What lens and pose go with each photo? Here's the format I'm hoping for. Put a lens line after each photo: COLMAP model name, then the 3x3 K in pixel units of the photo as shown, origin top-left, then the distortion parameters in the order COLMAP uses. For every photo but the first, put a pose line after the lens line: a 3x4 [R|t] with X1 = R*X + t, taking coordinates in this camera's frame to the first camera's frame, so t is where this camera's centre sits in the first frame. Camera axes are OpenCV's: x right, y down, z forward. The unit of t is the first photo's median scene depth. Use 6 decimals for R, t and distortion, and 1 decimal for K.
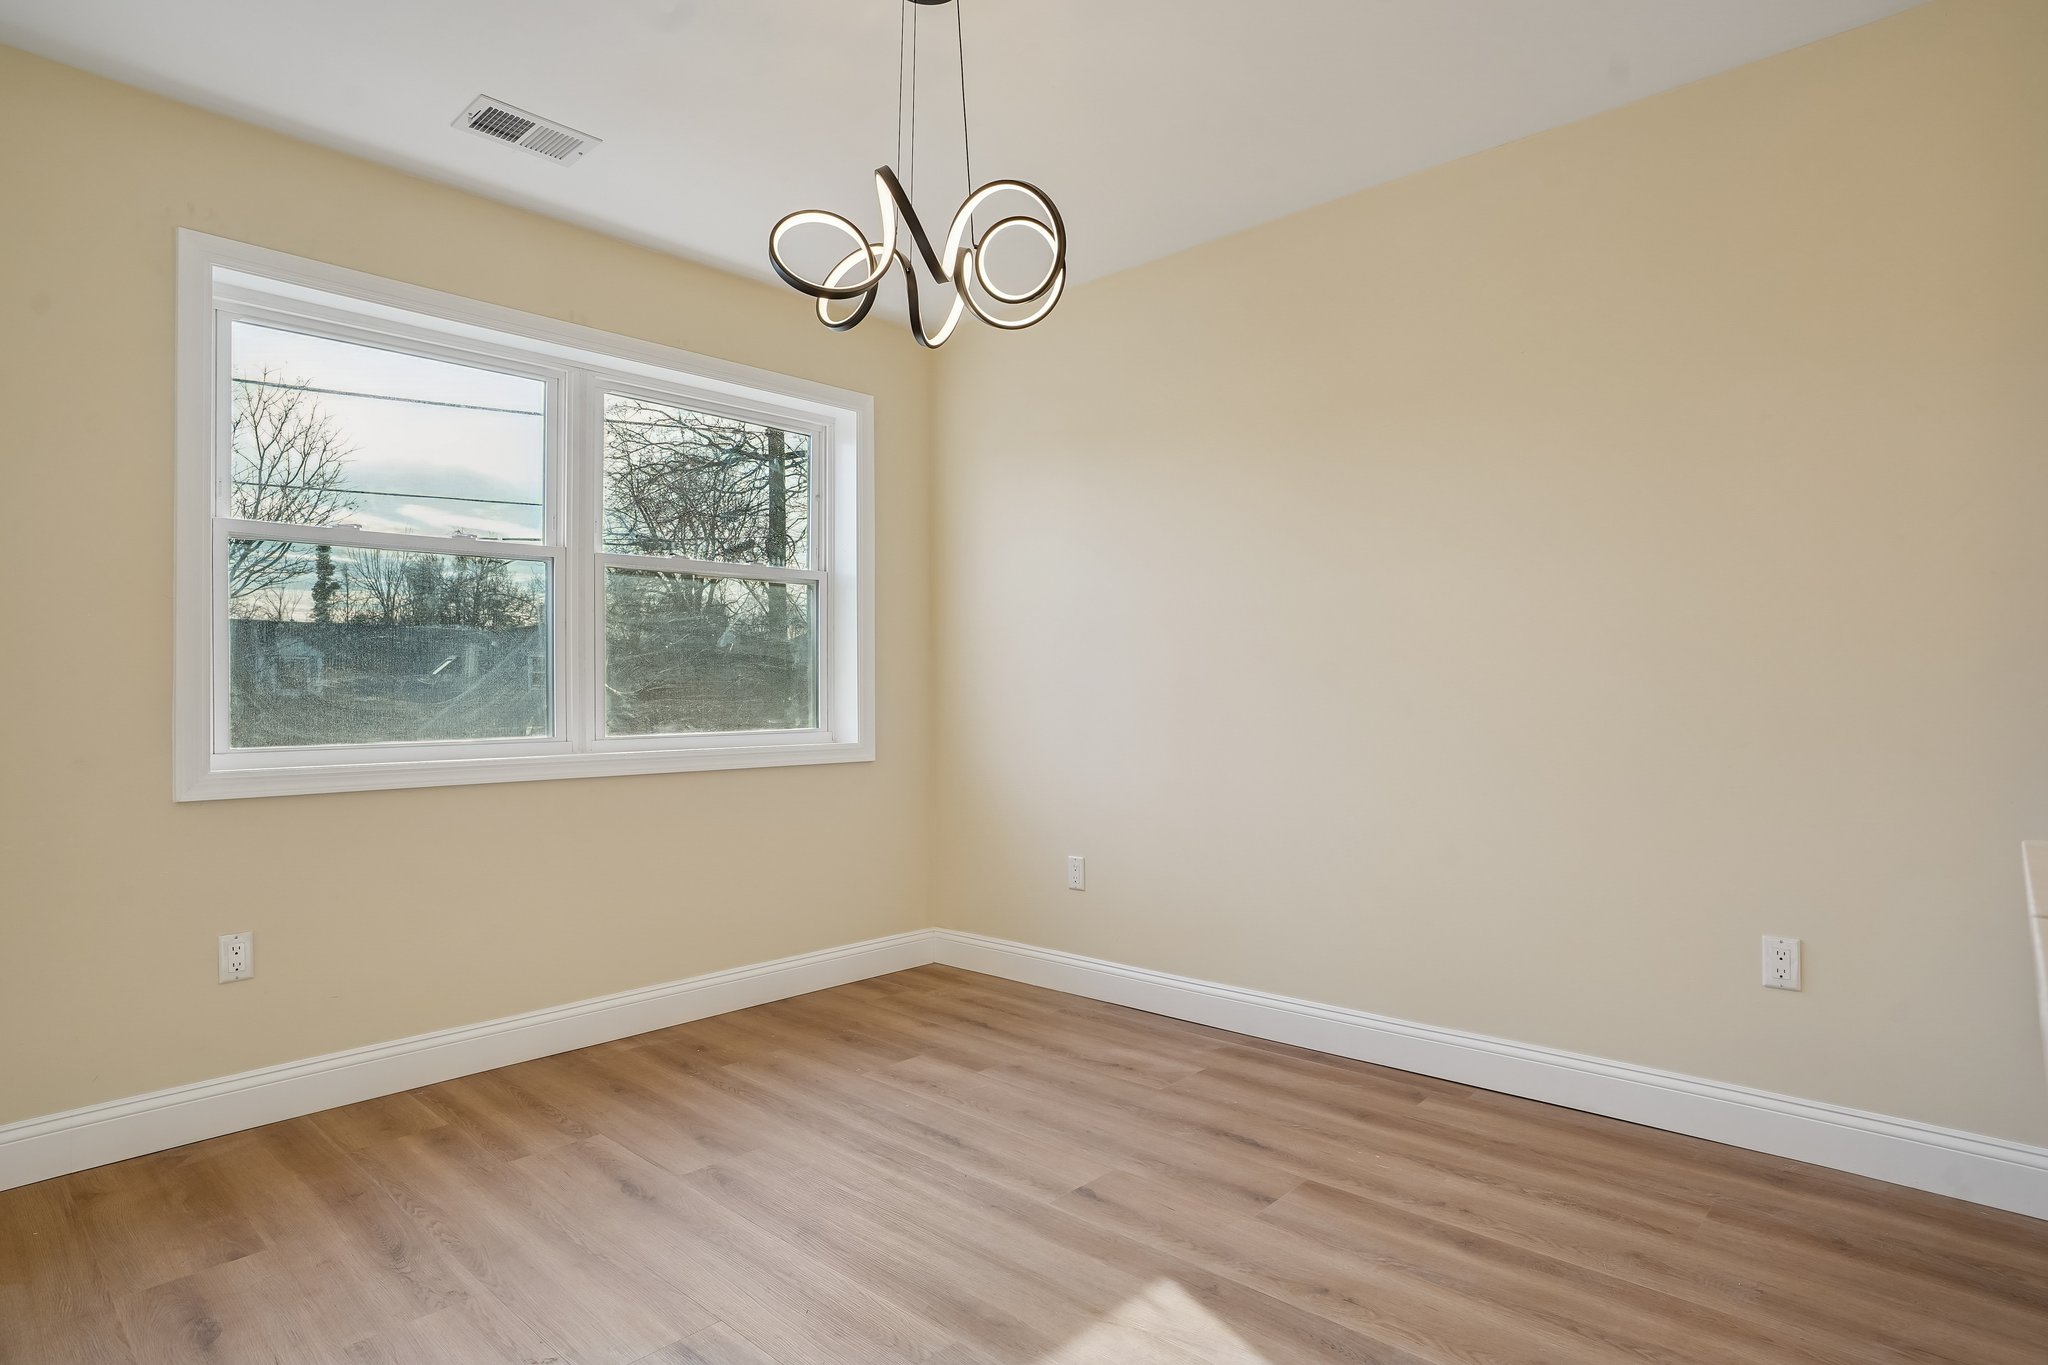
lens RADIAL K [[1084.3, 0, 1014.5], [0, 1084.3, 694.5], [0, 0, 1]] dist [-0.057625, 0.029494]
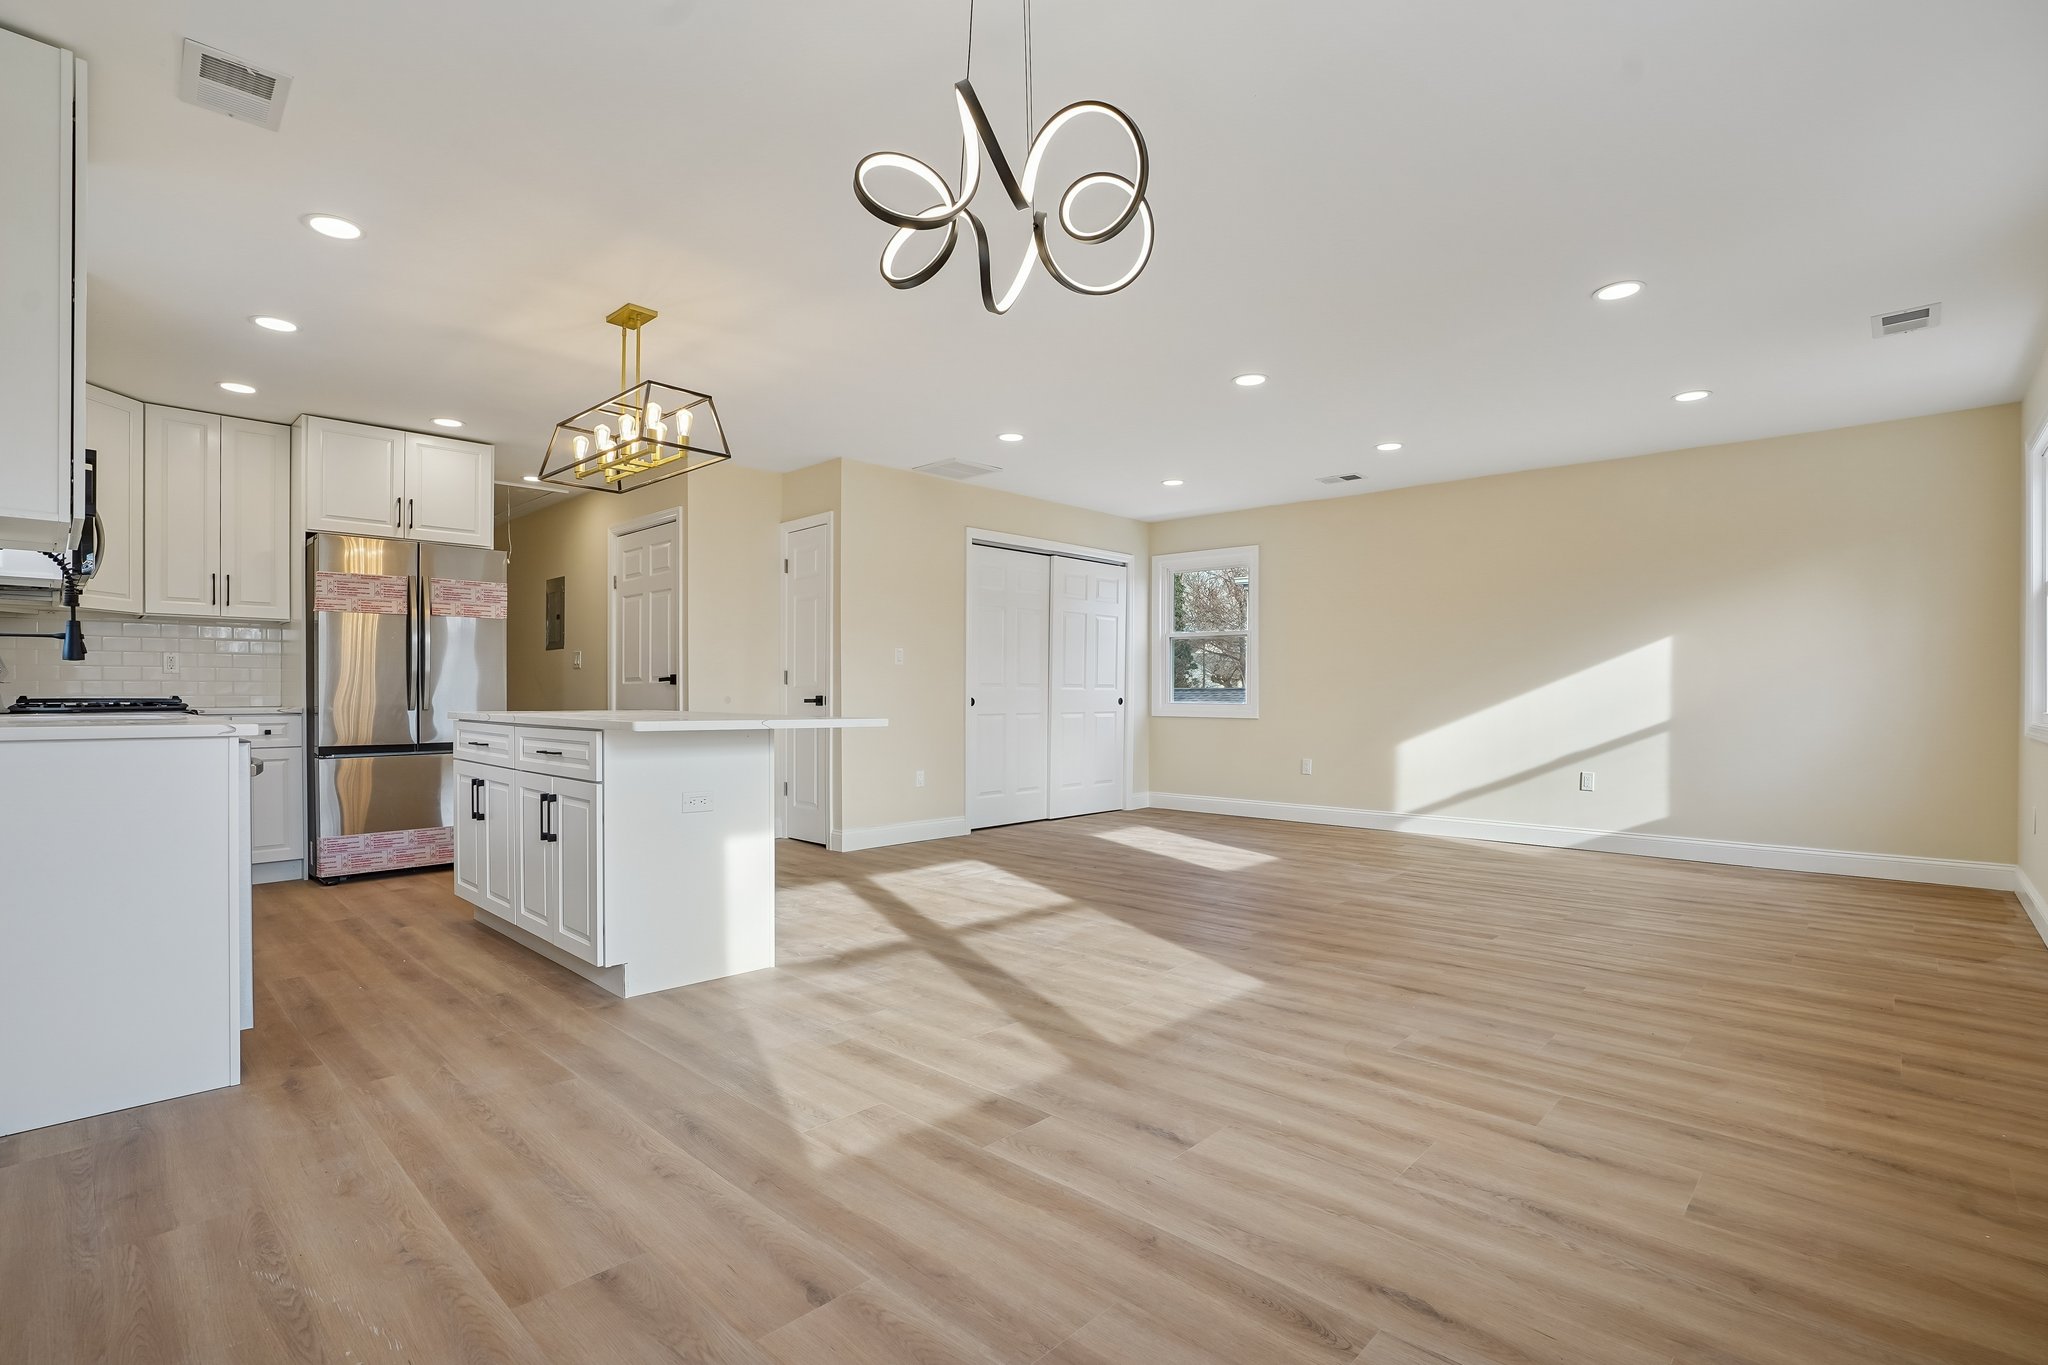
lens RADIAL K [[965.2, 0, 1012.3], [0, 965.2, 694.6], [0, 0, 1]] dist [-0.067112, 0.025070]
pose [[-0.999773, 0.005936, 0.020460, -0.076771], [0.005864, 0.999976, -0.003588, 0.027635], [-0.020481, -0.003468, -0.999784, 1.414454]]
